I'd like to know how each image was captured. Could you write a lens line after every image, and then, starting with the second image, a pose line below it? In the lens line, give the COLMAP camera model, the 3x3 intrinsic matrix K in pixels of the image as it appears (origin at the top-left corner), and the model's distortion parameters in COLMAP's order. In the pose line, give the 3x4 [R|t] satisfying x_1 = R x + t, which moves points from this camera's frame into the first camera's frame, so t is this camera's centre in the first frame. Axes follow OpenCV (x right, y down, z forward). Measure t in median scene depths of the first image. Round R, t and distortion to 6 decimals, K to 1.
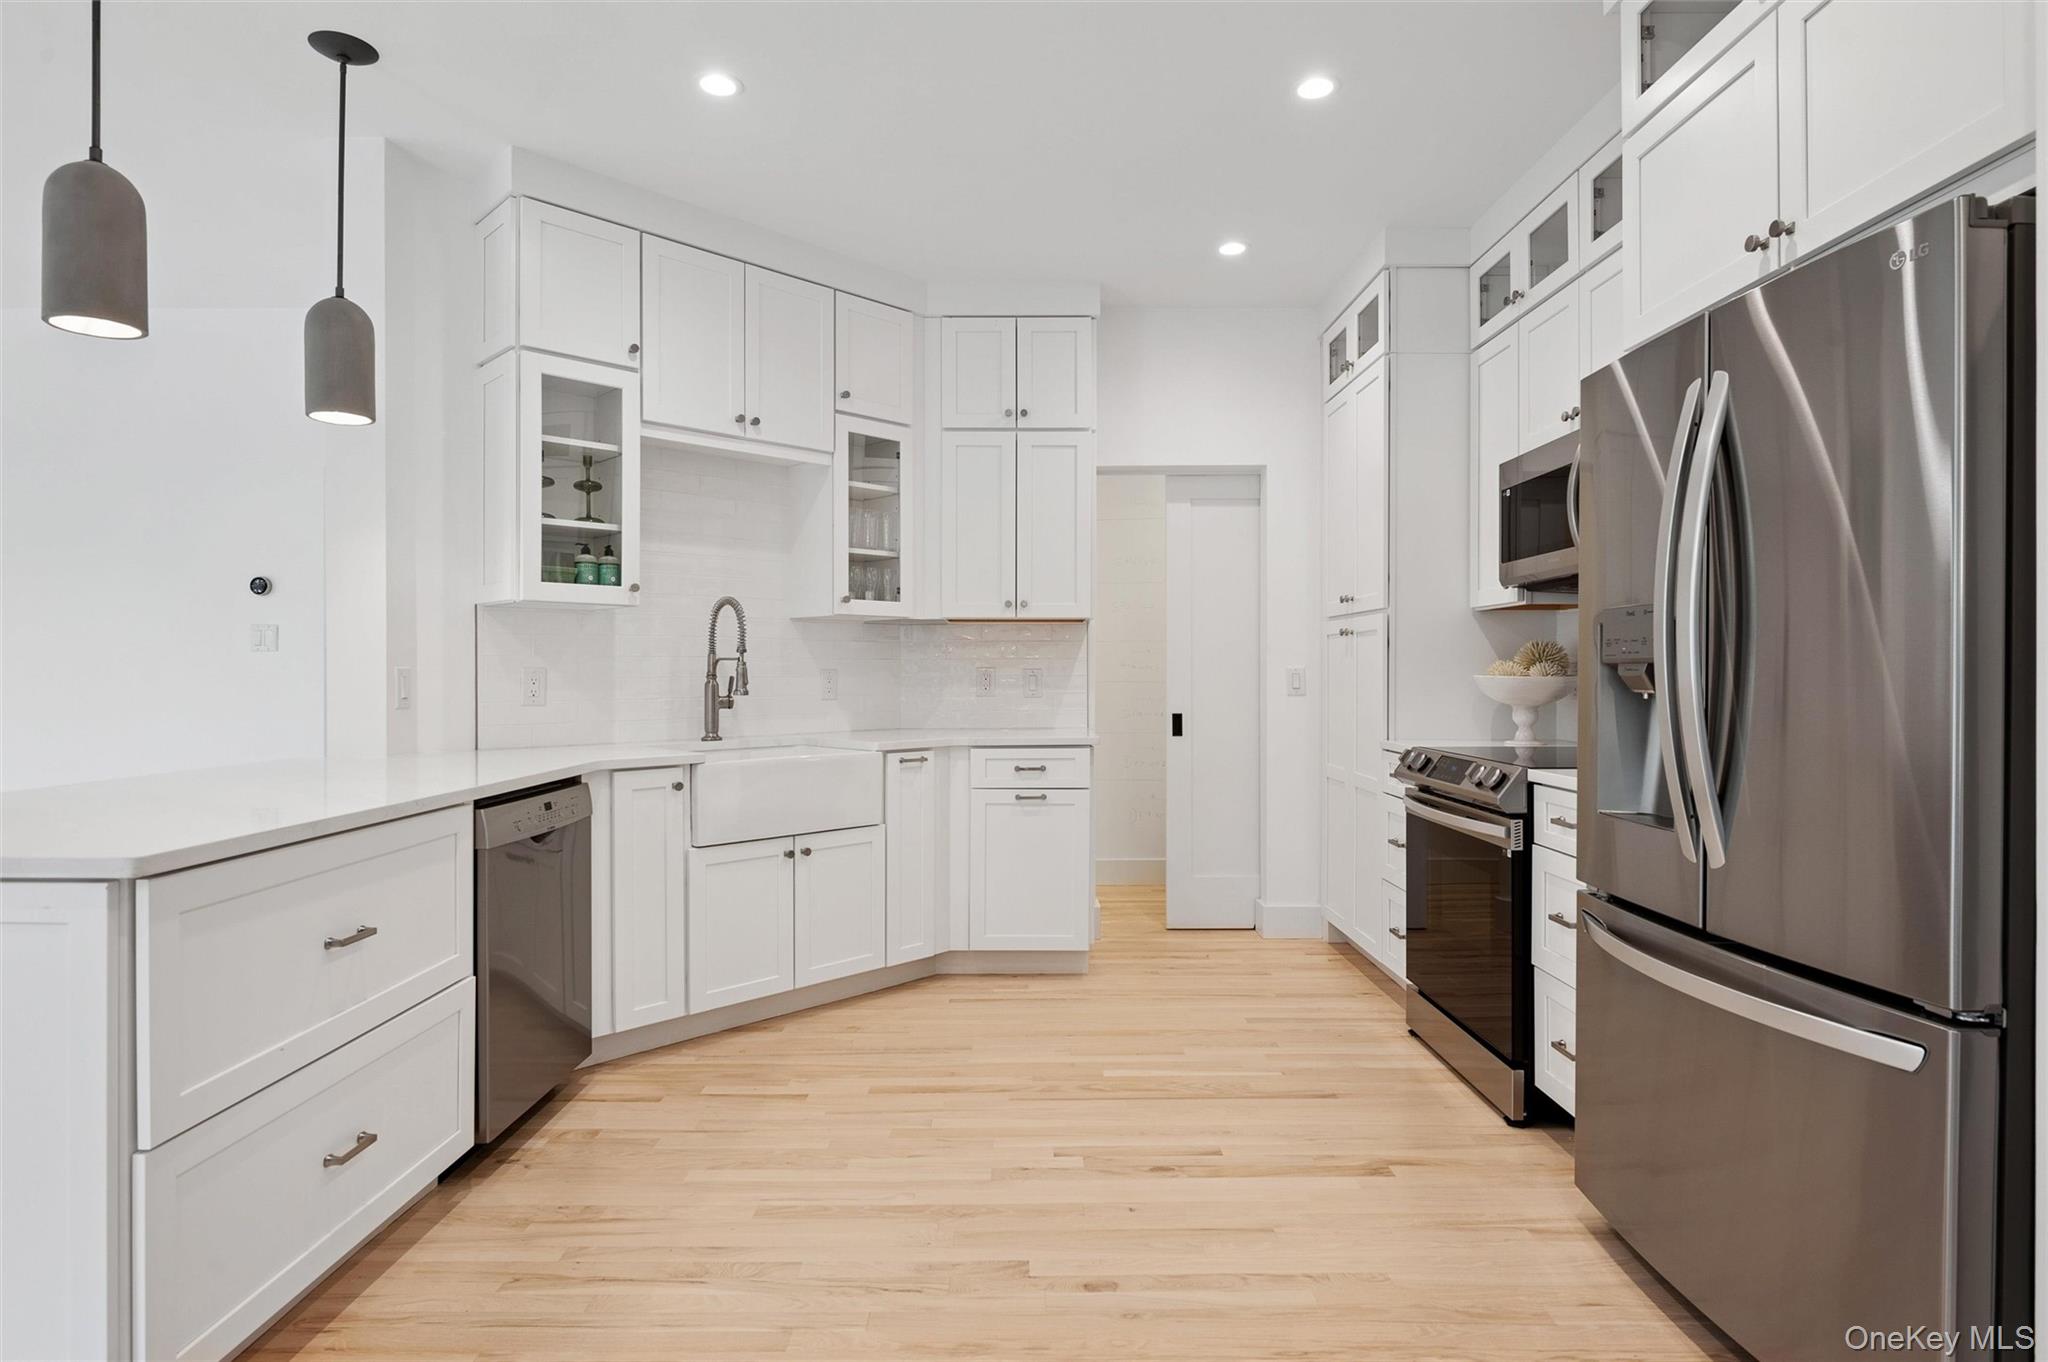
lens RADIAL K [[1132.1, 0, 1021.4], [0, 1132.1, 673.3], [0, 0, 1]] dist [-0.001186, 0.001293]
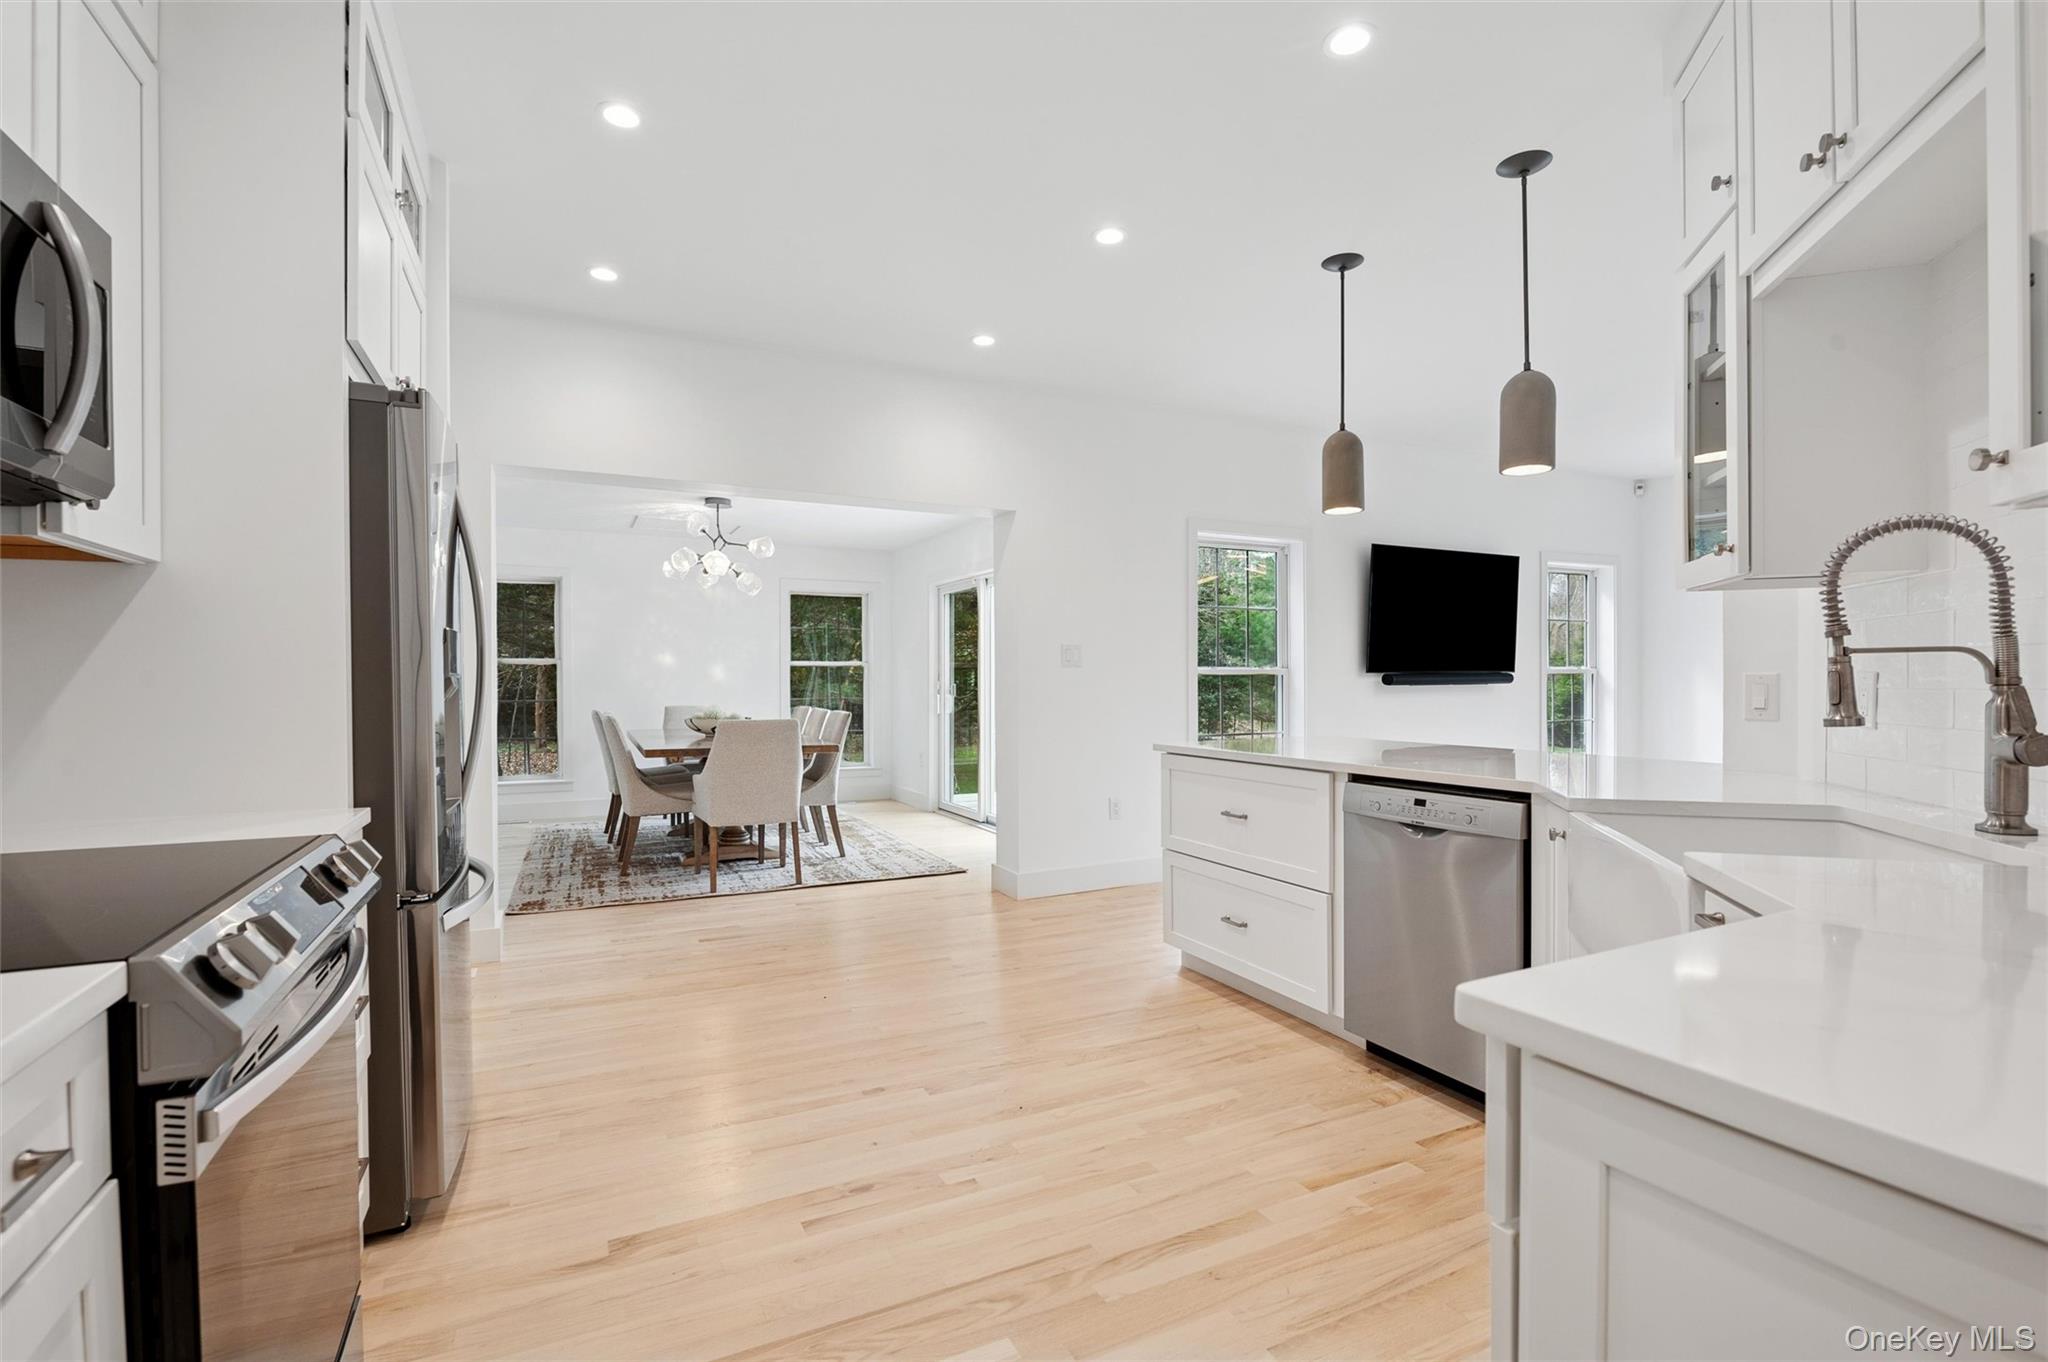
lens RADIAL K [[948.8, 0, 1022.9], [0, 948.8, 692.1], [0, 0, 1]] dist [-0.003269, -0.000036]
pose [[-0.900394, 0.009194, -0.434978, 0.358444], [0.003540, 0.999898, 0.013807, -0.003600], [0.435061, 0.010892, -0.900335, 1.829780]]
